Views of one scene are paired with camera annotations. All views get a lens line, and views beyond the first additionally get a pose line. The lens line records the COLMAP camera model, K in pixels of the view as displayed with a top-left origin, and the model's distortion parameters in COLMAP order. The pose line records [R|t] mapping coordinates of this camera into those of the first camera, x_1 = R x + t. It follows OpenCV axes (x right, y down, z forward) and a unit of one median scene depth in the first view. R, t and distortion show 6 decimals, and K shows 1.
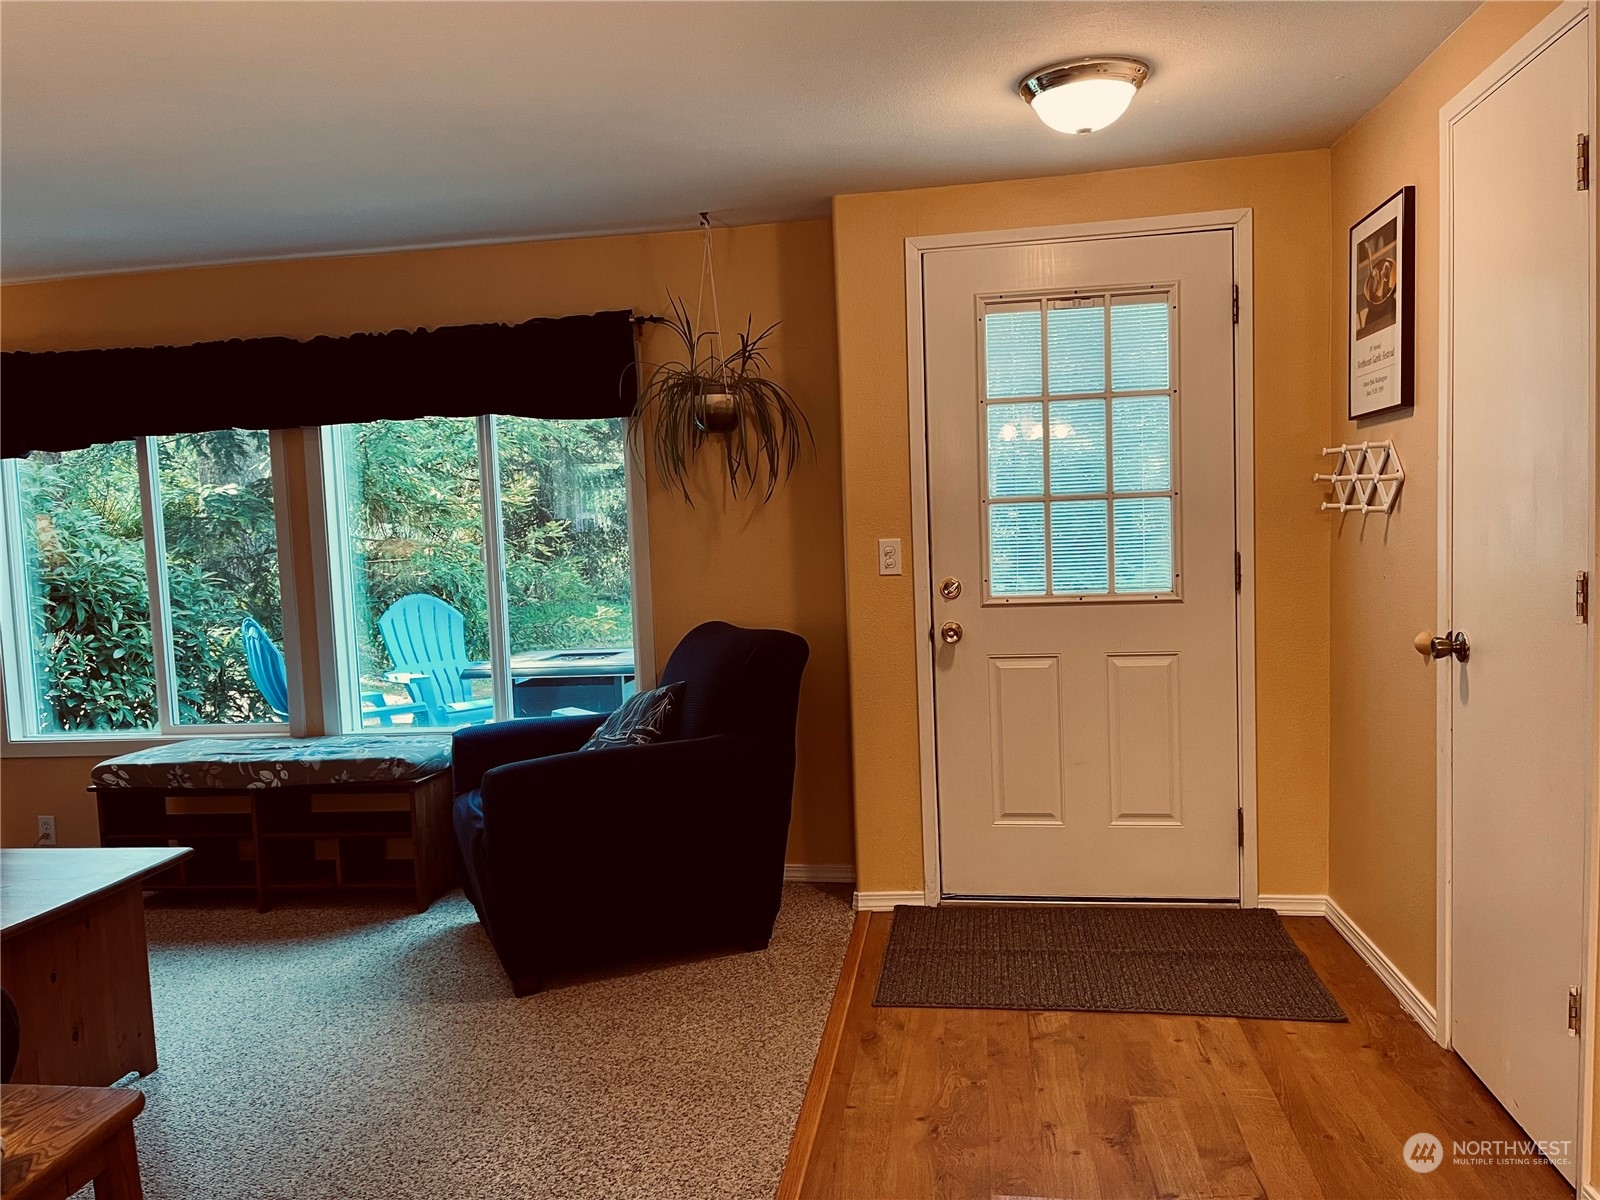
lens RADIAL K [[1209.8, 0, 804.7], [0, 1209.8, 592.1], [0, 0, 1]] dist [0.062776, -0.071973]
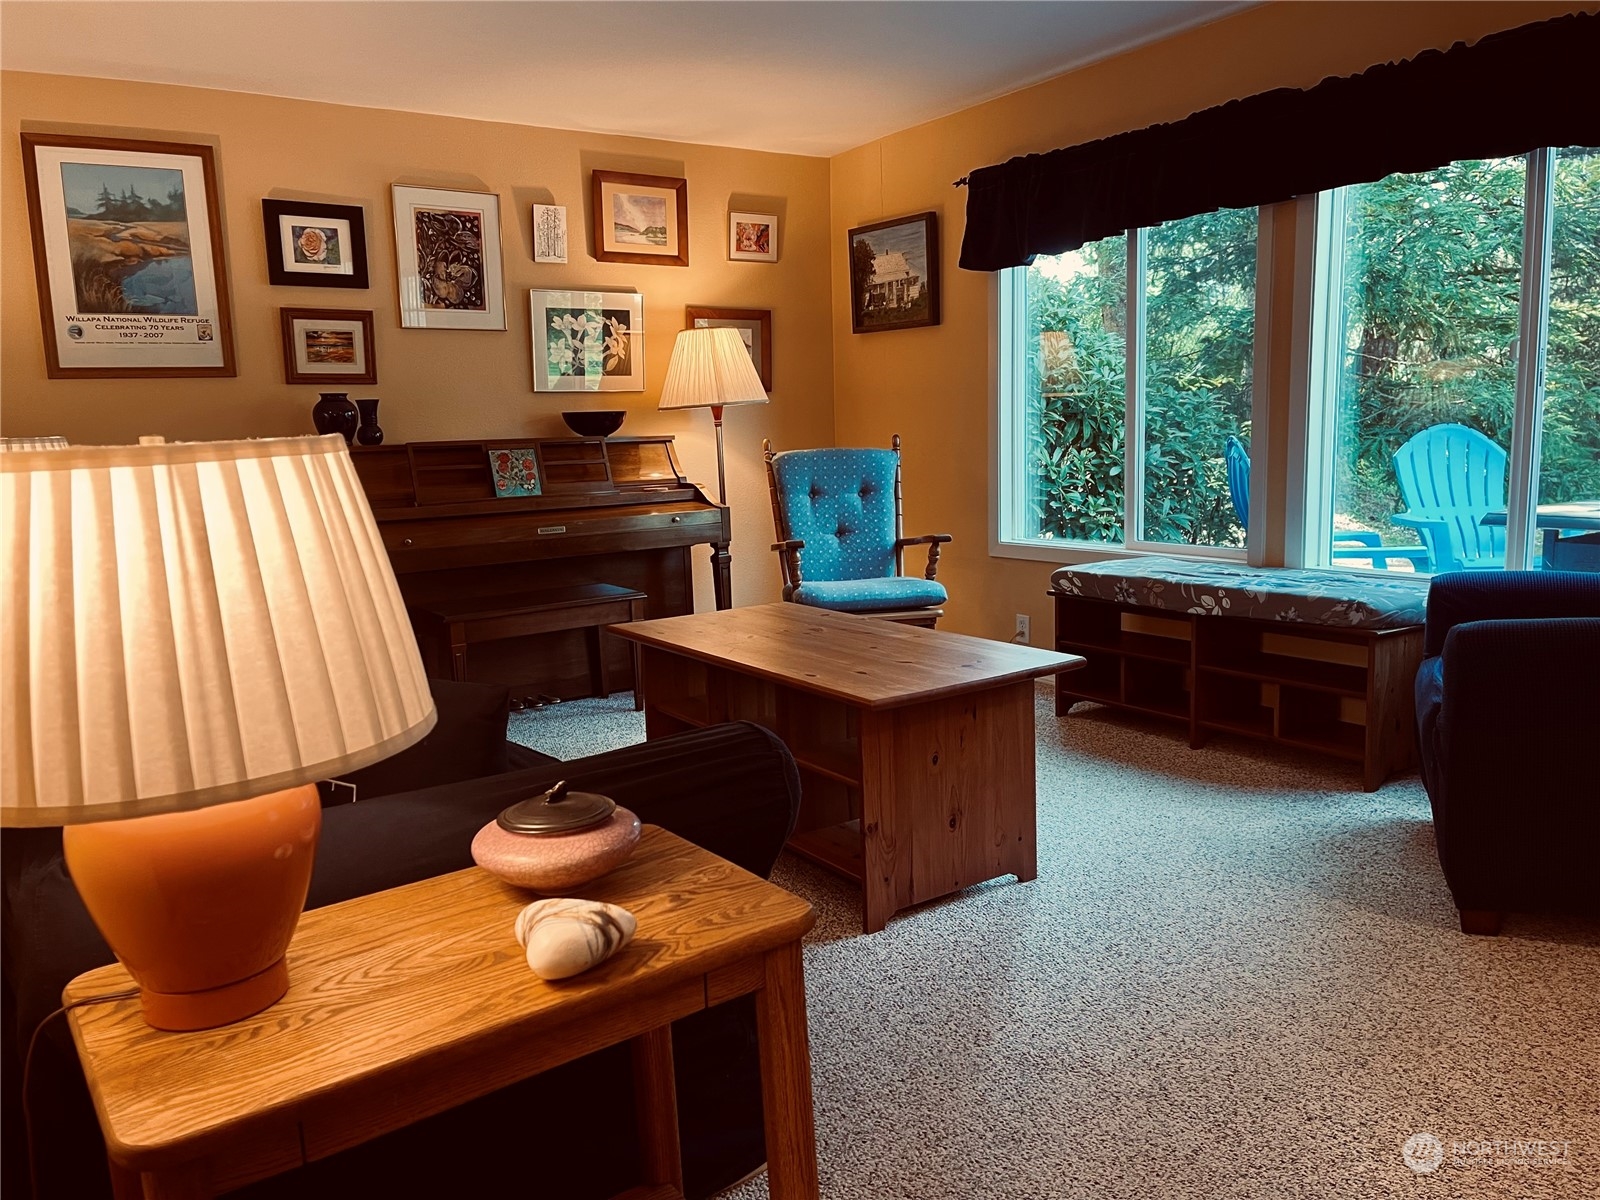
lens RADIAL K [[1209.8, 0, 790.8], [0, 1209.8, 616.4], [0, 0, 1]] dist [0.062776, -0.071973]
pose [[0.678248, 0.139251, -0.721518, -0.001429], [-0.038587, 0.987275, 0.154268, 0.034344], [0.733819, -0.076791, 0.674991, 0.168189]]
